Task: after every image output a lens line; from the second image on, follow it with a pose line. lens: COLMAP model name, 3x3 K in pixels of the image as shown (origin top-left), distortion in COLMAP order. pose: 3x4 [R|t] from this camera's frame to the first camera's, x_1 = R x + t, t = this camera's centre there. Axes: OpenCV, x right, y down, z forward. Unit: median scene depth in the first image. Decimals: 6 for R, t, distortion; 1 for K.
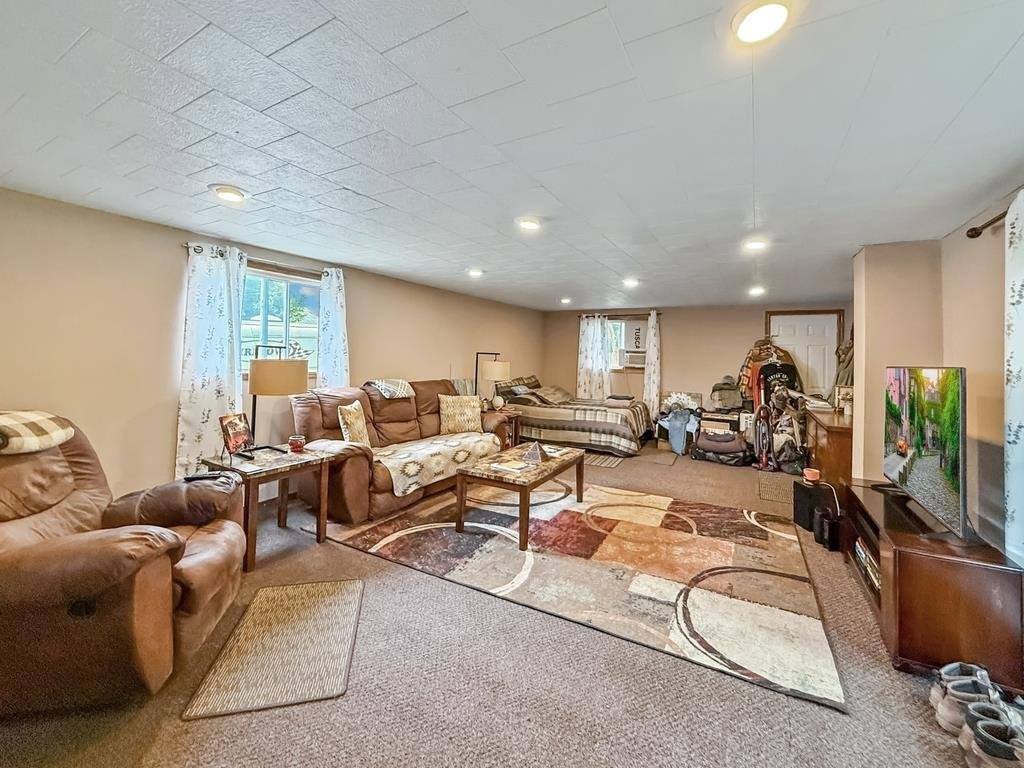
lens RADIAL K [[415.1, 0, 513.8], [0, 415.1, 357.9], [0, 0, 1]] dist [-0.001506, -0.000112]
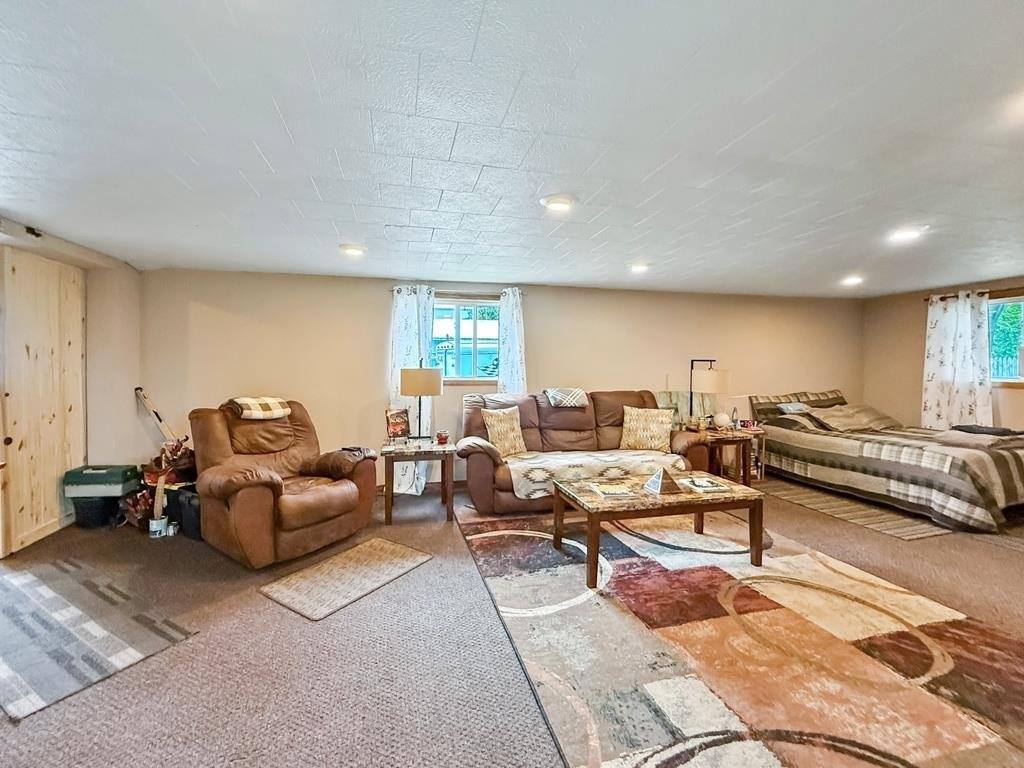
lens RADIAL K [[417.7, 0, 514.4], [0, 417.7, 376.7], [0, 0, 1]] dist [0.000234, -0.000121]
pose [[0.701384, -0.000867, -0.712783, 0.426814], [0.010686, 0.999900, 0.009299, 0.015894], [0.712704, -0.014139, 0.701323, 0.235419]]
